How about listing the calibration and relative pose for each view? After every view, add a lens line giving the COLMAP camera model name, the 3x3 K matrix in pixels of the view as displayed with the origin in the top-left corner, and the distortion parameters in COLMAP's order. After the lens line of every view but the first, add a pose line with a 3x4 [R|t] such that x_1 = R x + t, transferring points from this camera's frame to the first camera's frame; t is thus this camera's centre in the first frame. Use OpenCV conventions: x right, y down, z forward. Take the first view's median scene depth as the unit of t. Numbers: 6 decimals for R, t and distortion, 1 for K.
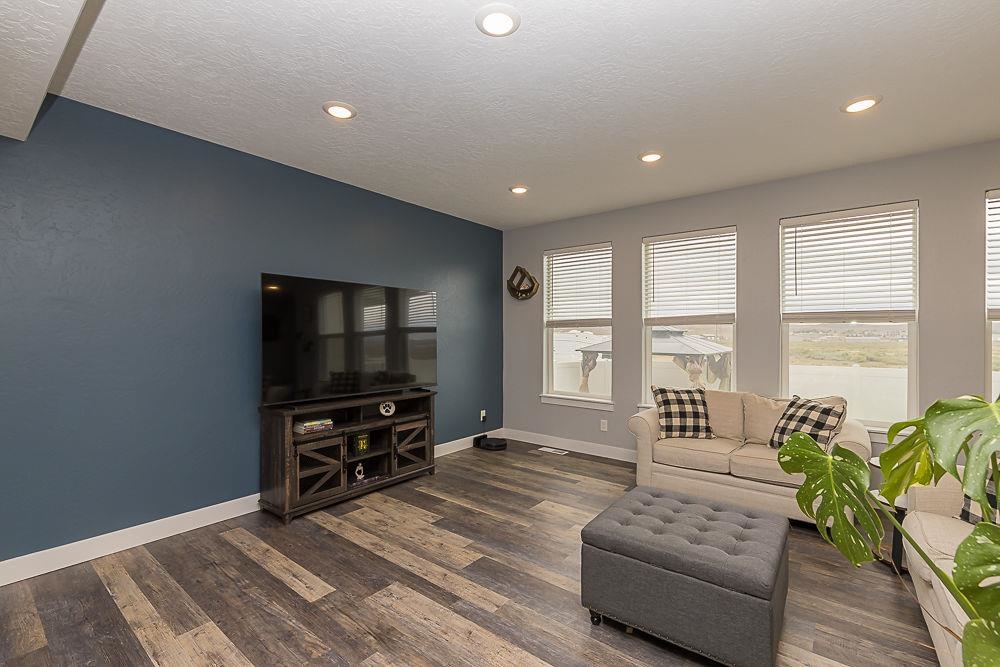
lens RADIAL K [[430.3, 0, 509.0], [0, 430.3, 332.9], [0, 0, 1]] dist [0.011994, -0.000124]
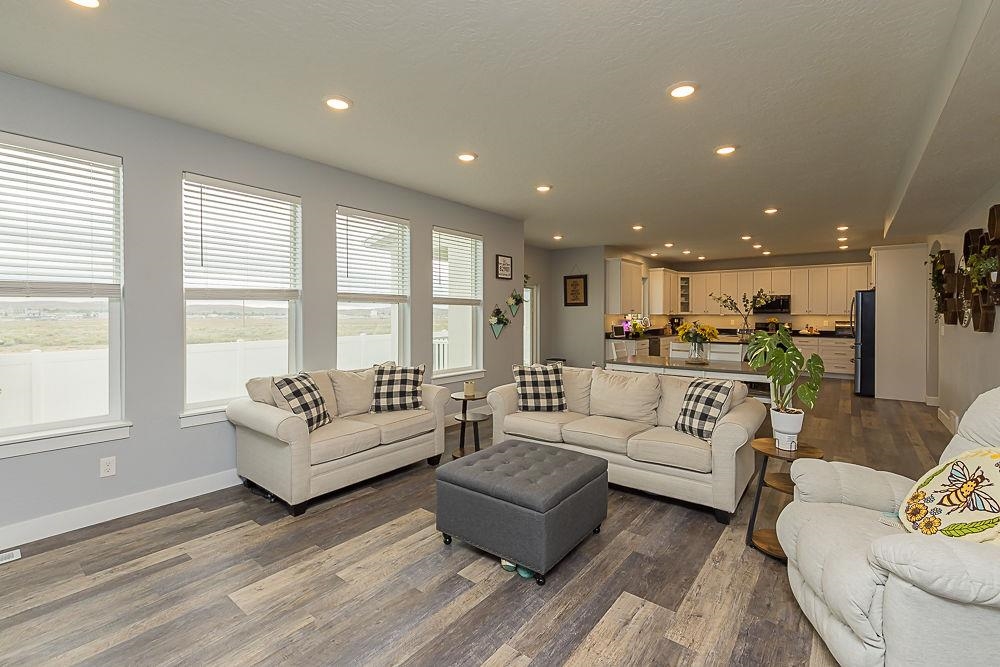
lens RADIAL K [[446.3, 0, 500.0], [0, 446.3, 333.5], [0, 0, 1]] dist [-0.001615, 0.000159]
pose [[0.004524, -0.038224, 0.999259, -0.452224], [-0.011359, 0.999203, 0.038273, 0.006320], [-0.999925, -0.011524, 0.004086, 0.570942]]
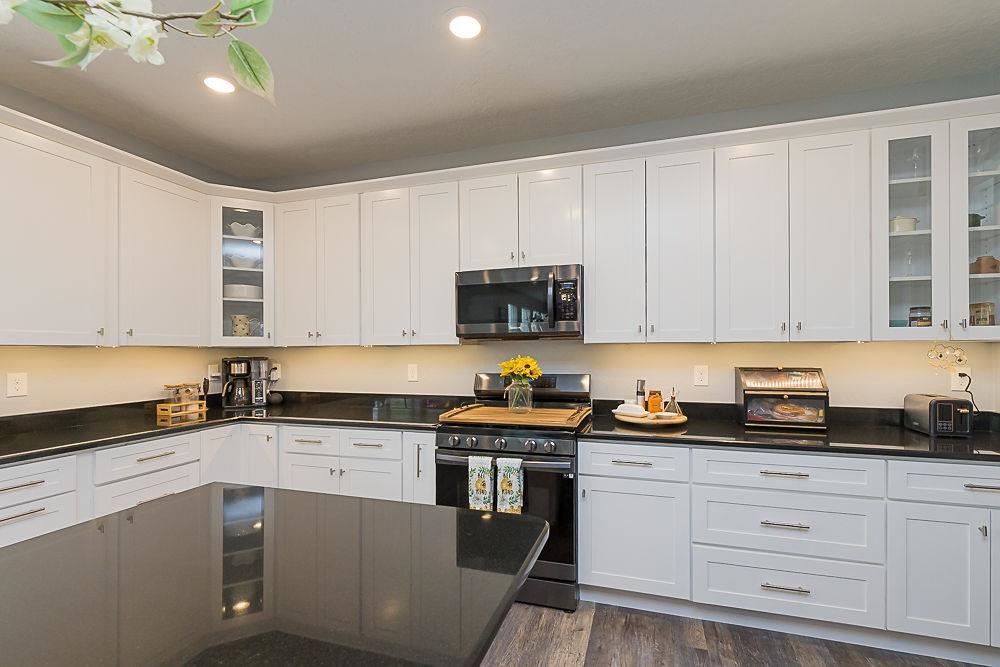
lens RADIAL K [[455.1, 0, 495.1], [0, 455.1, 347.7], [0, 0, 1]] dist [0.000682, 0.000146]
pose [[-0.318619, 0.007227, 0.947855, 1.684990], [0.000088, 0.999971, -0.007594, -0.012183], [-0.947883, -0.002336, -0.318610, -0.854190]]
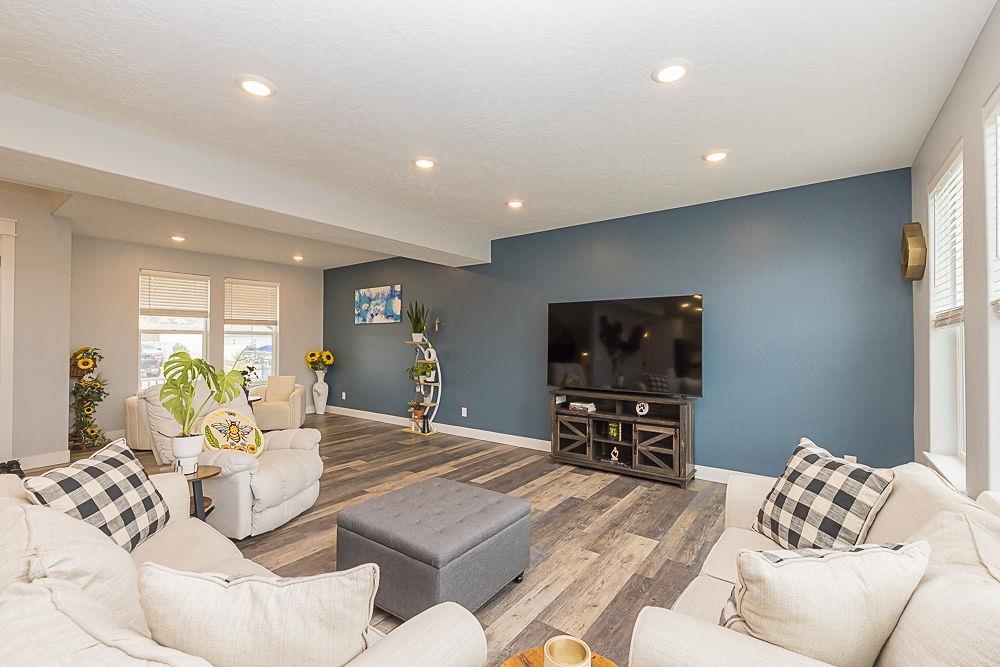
lens RADIAL K [[447.7, 0, 490.3], [0, 447.7, 338.1], [0, 0, 1]] dist [-0.002775, -0.000484]
pose [[0.012152, -0.001730, -0.999925, 0.856159], [0.004786, 0.999987, -0.001672, -0.003511], [0.999915, -0.004765, 0.012160, 0.600759]]
